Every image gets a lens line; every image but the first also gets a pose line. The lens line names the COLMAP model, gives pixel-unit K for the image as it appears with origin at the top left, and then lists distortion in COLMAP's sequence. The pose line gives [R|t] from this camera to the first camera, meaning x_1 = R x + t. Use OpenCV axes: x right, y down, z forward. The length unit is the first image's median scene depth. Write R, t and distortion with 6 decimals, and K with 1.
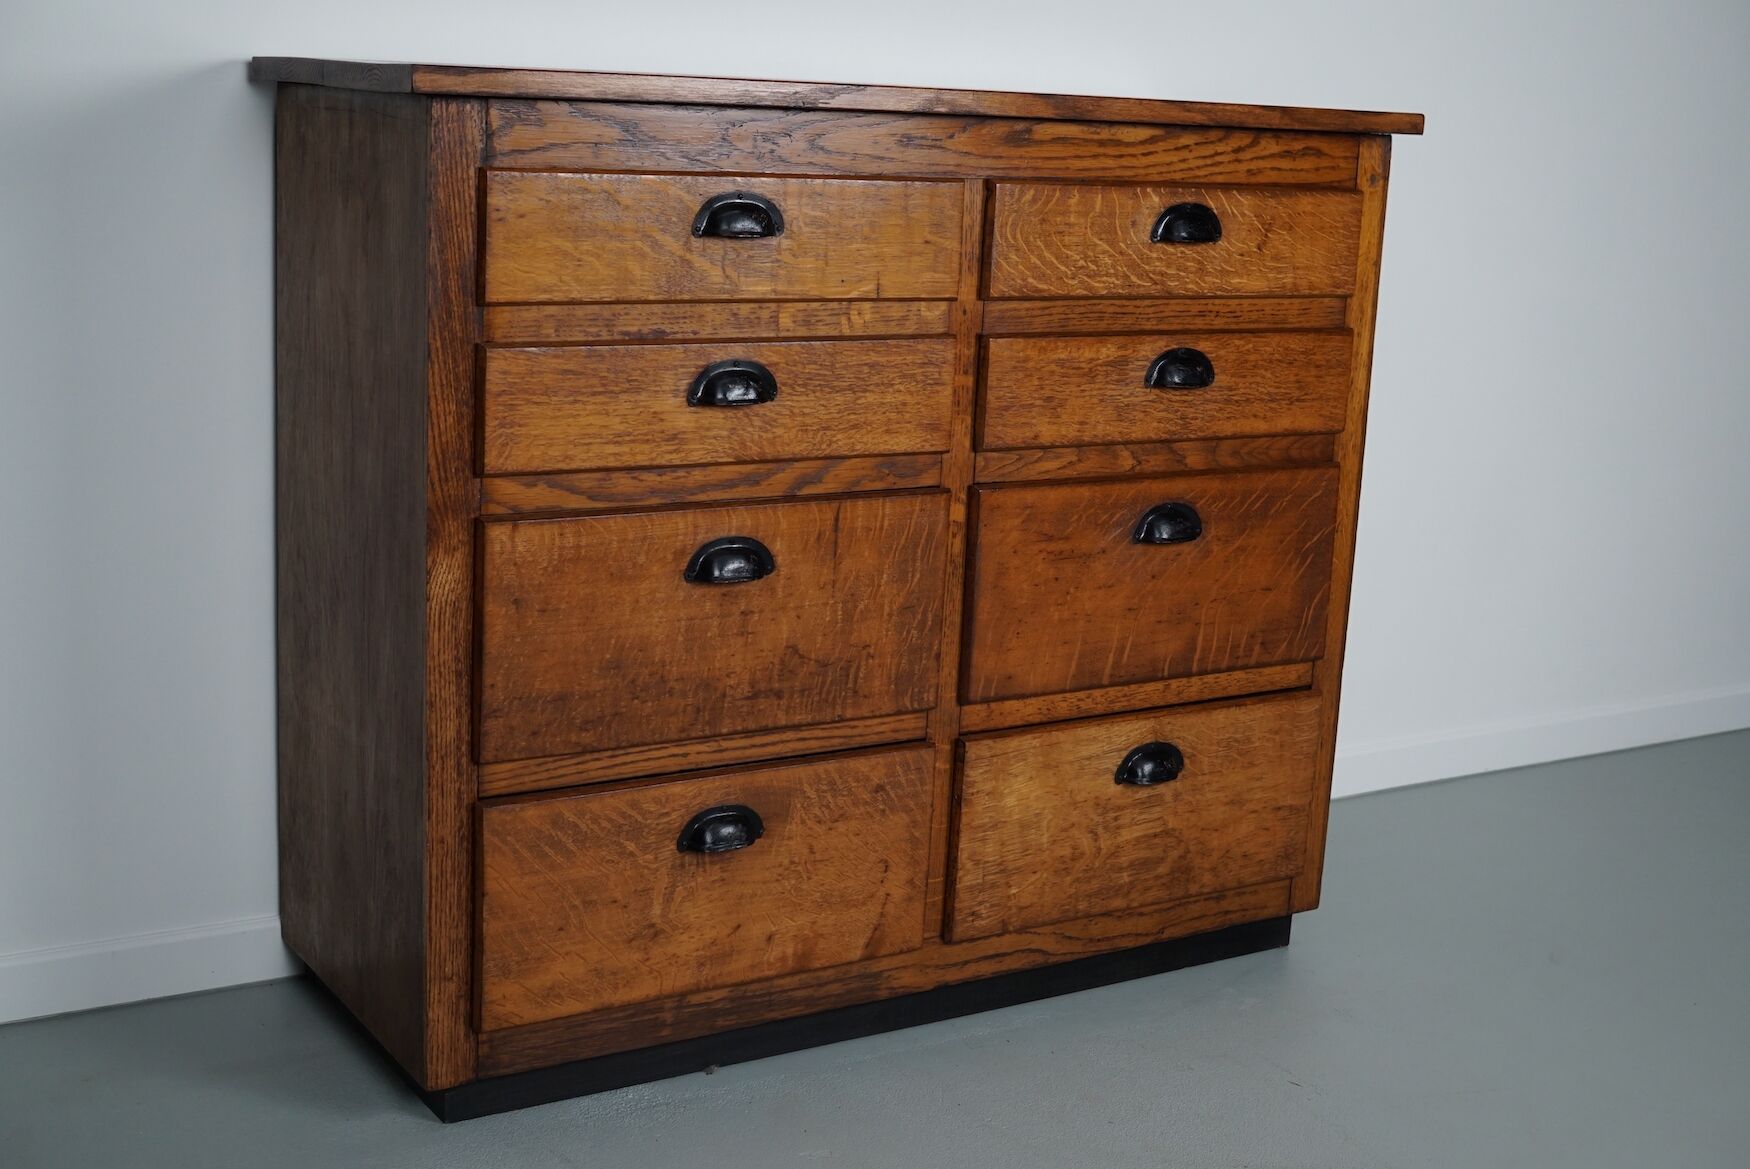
lens RADIAL K [[2242.4, 0, 873.0], [0, 2242.4, 594.8], [0, 0, 1]] dist [-0.095330, 0.000000]
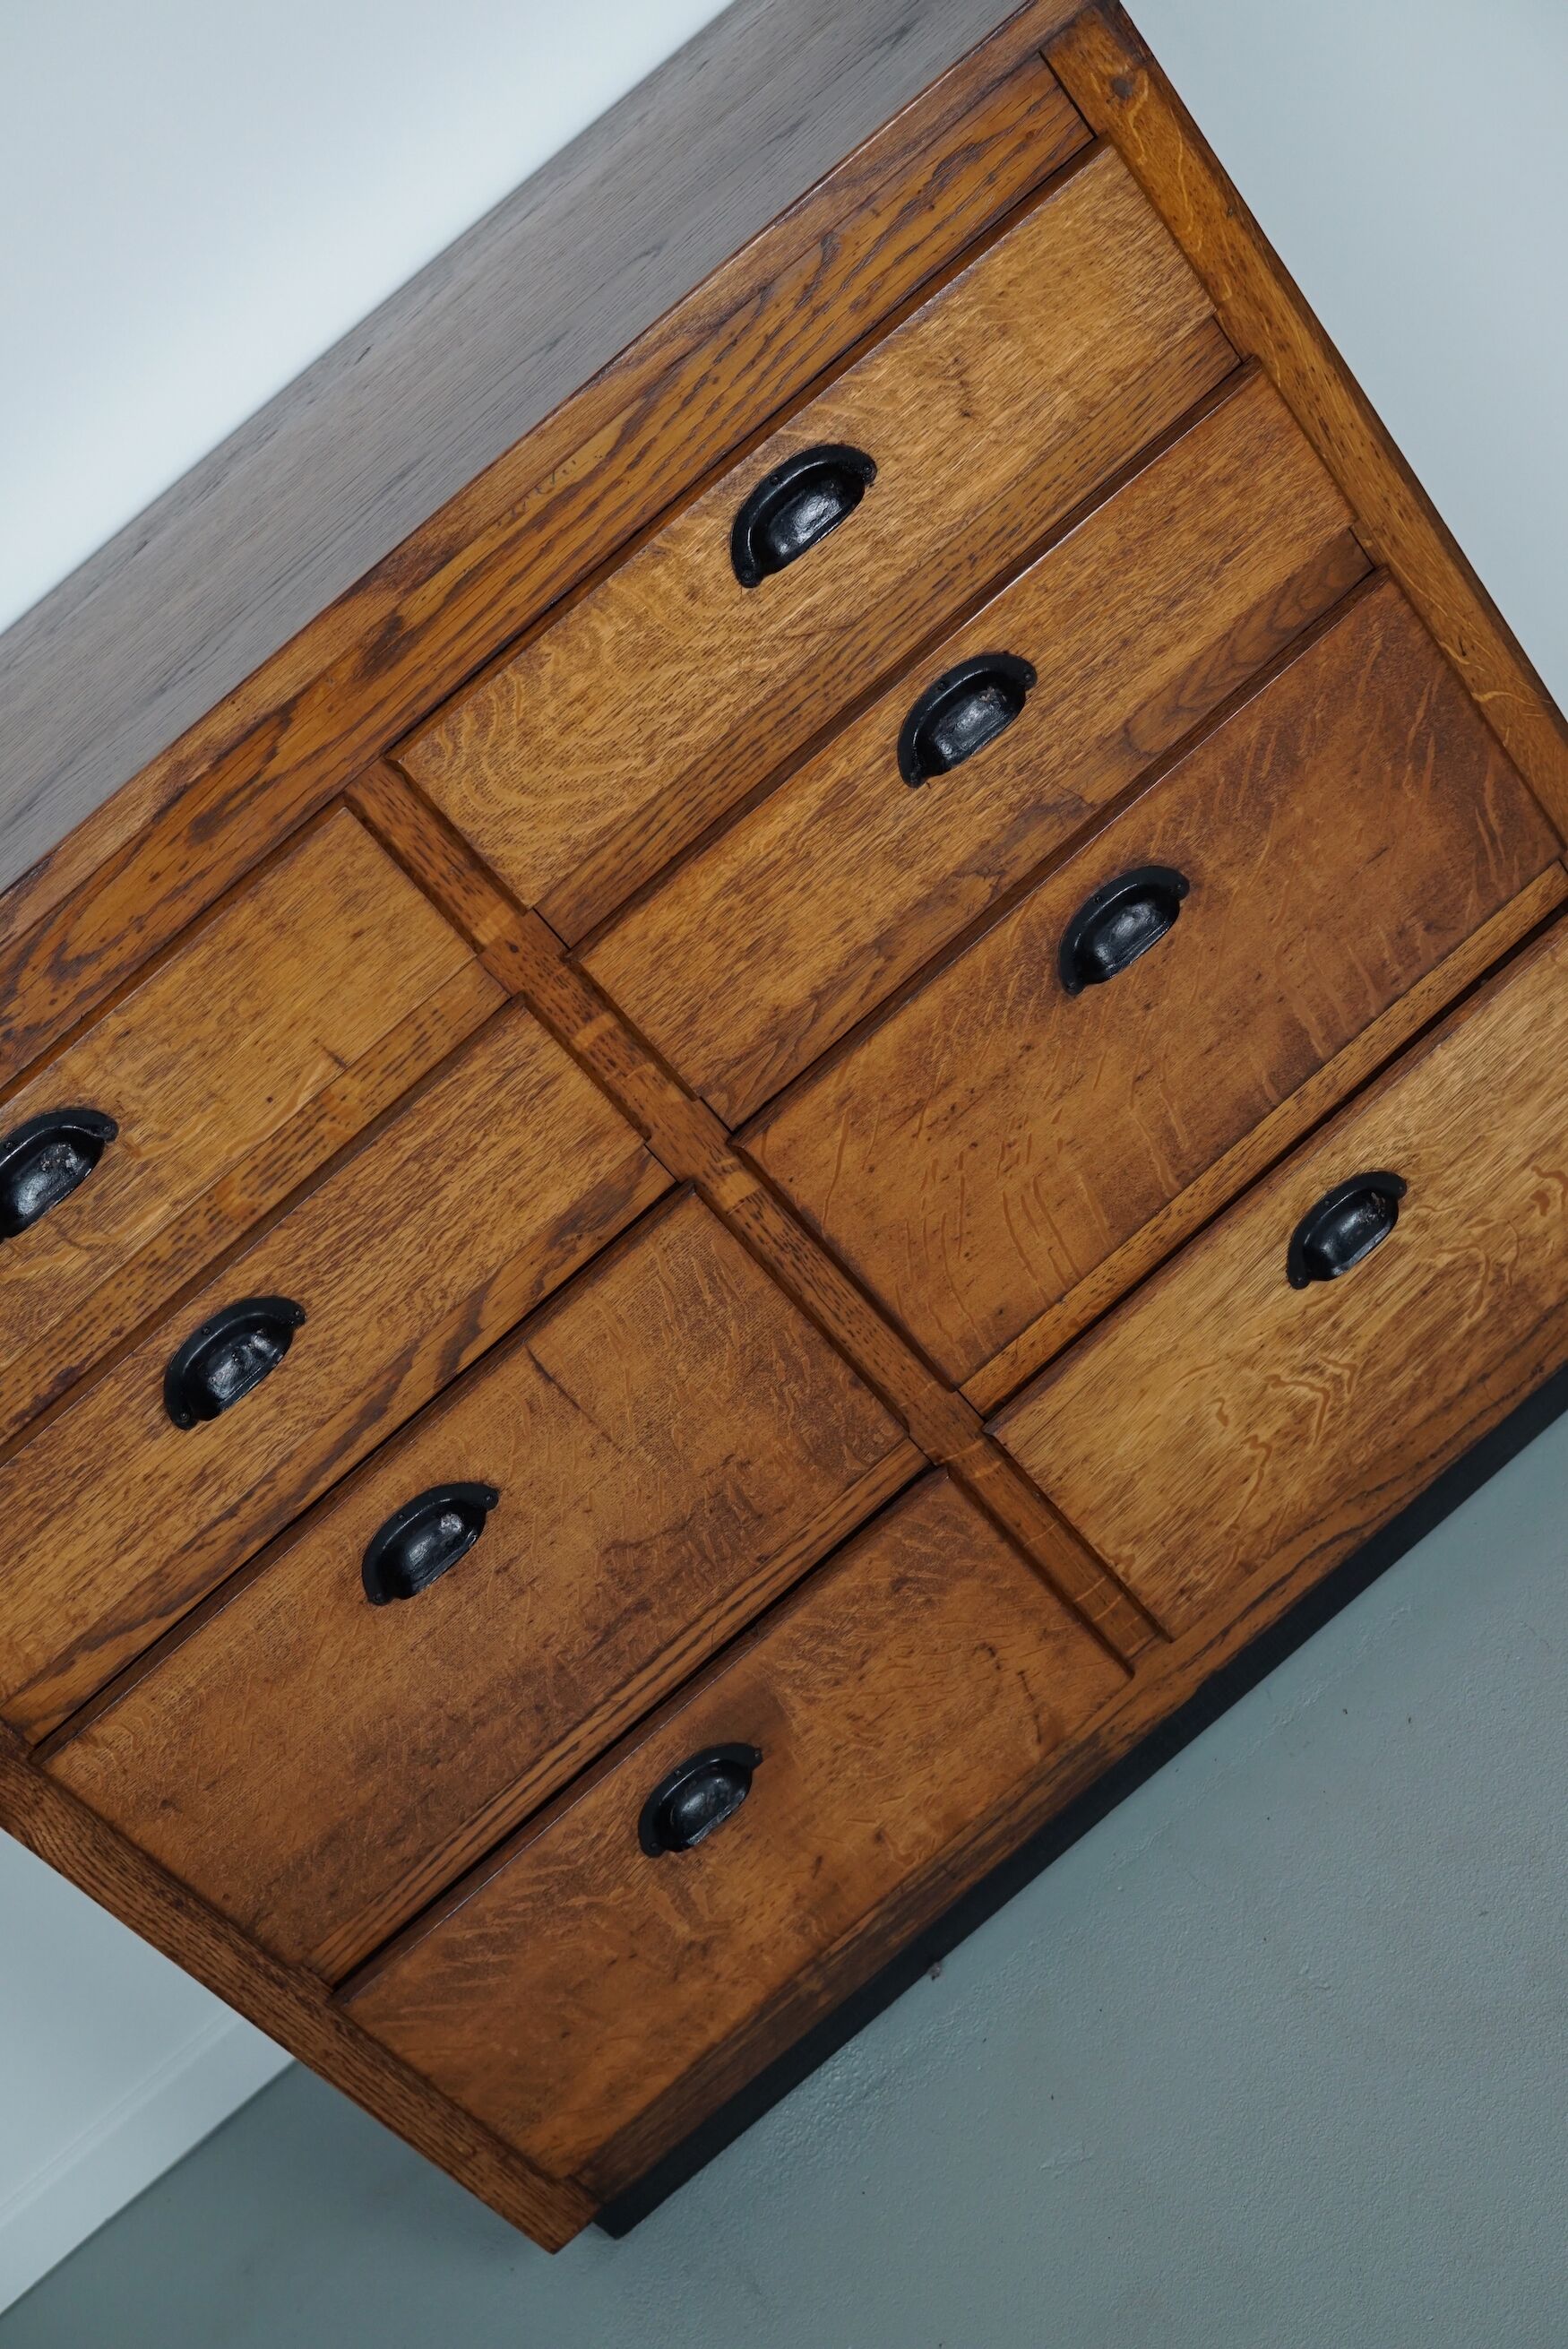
lens RADIAL K [[3009.5, 0, 786.8], [0, 3009.5, 1151.4], [0, 0, 1]] dist [-0.095330, 0.000000]
pose [[0.783046, -0.400744, -0.475651, 0.430178], [0.568481, 0.771404, 0.285948, -0.264490], [0.252327, -0.494308, 0.831860, 0.386694]]
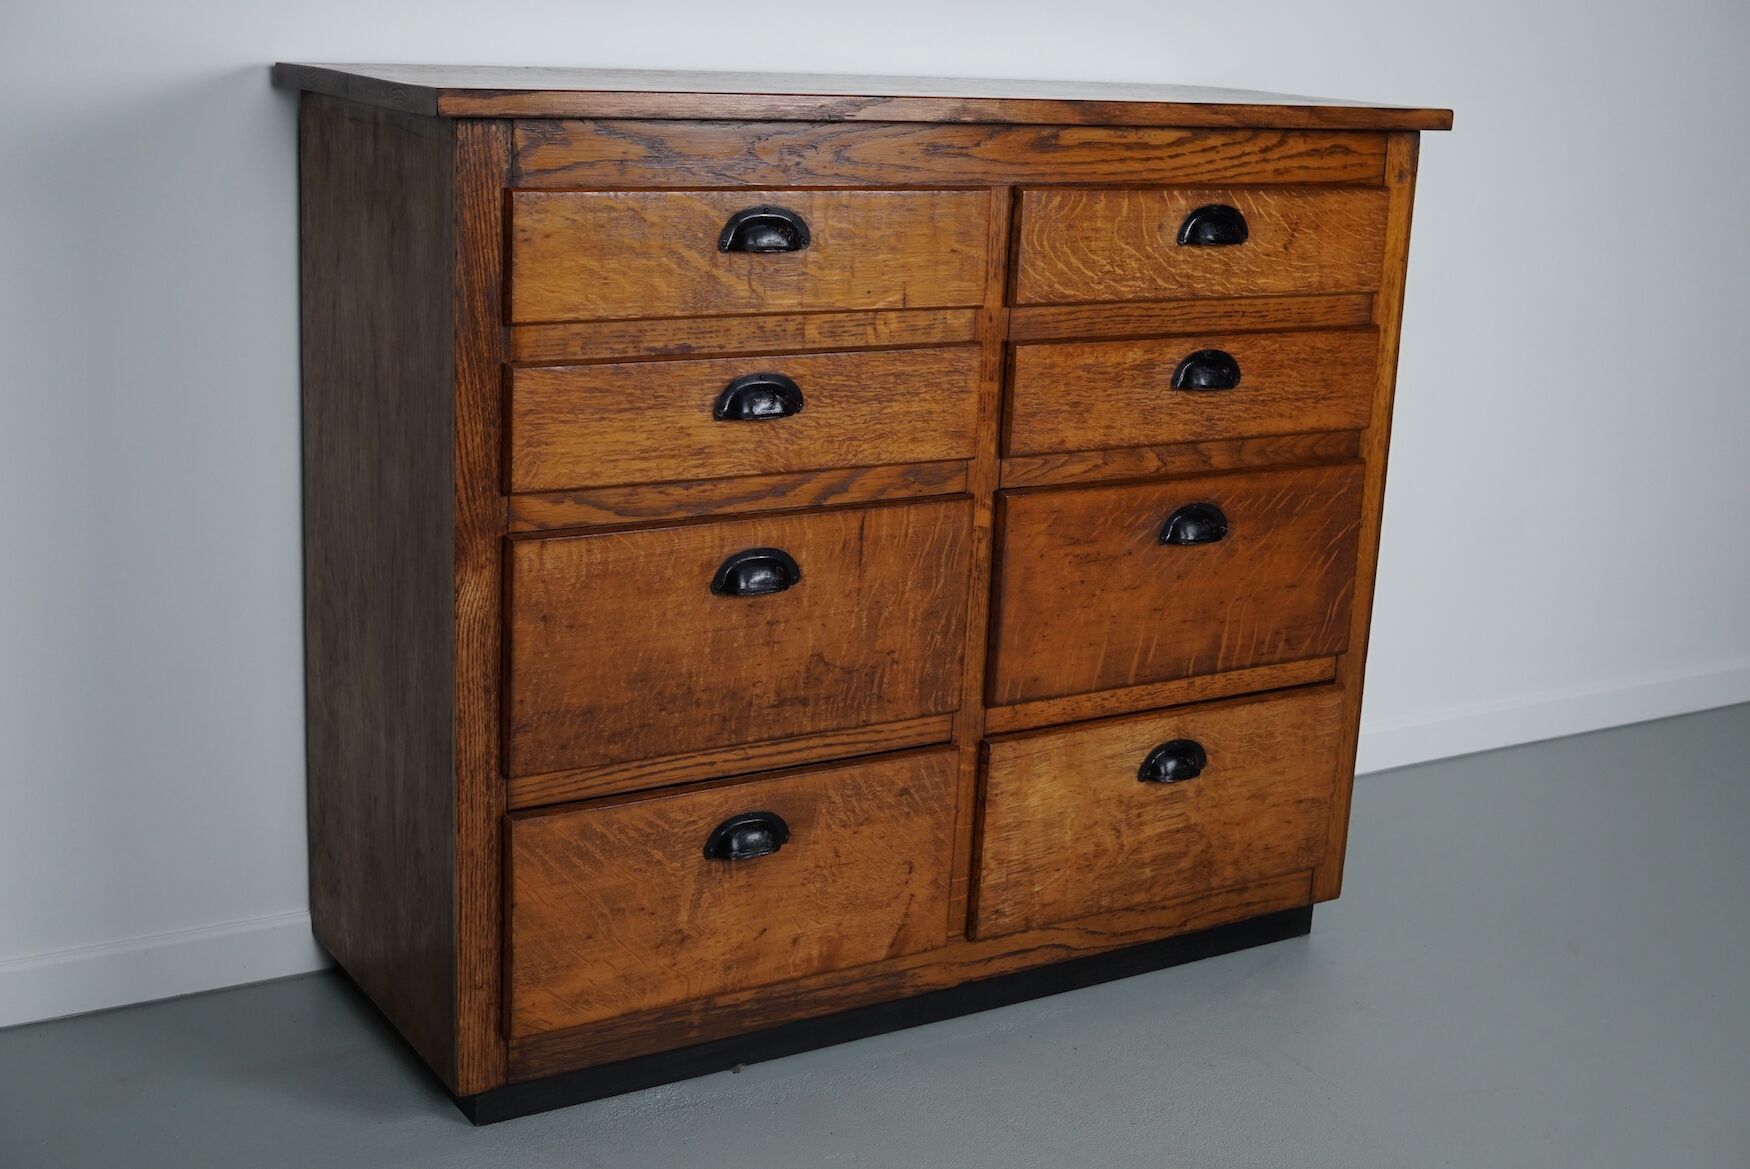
lens RADIAL K [[2242.4, 0, 876.0], [0, 2242.4, 592.6], [0, 0, 1]] dist [-0.095330, 0.000000]
pose [[0.999970, 0.001005, -0.007722, -0.002377], [-0.000713, 0.999292, 0.037620, -0.042599], [0.007754, -0.037613, 0.999262, -0.002663]]
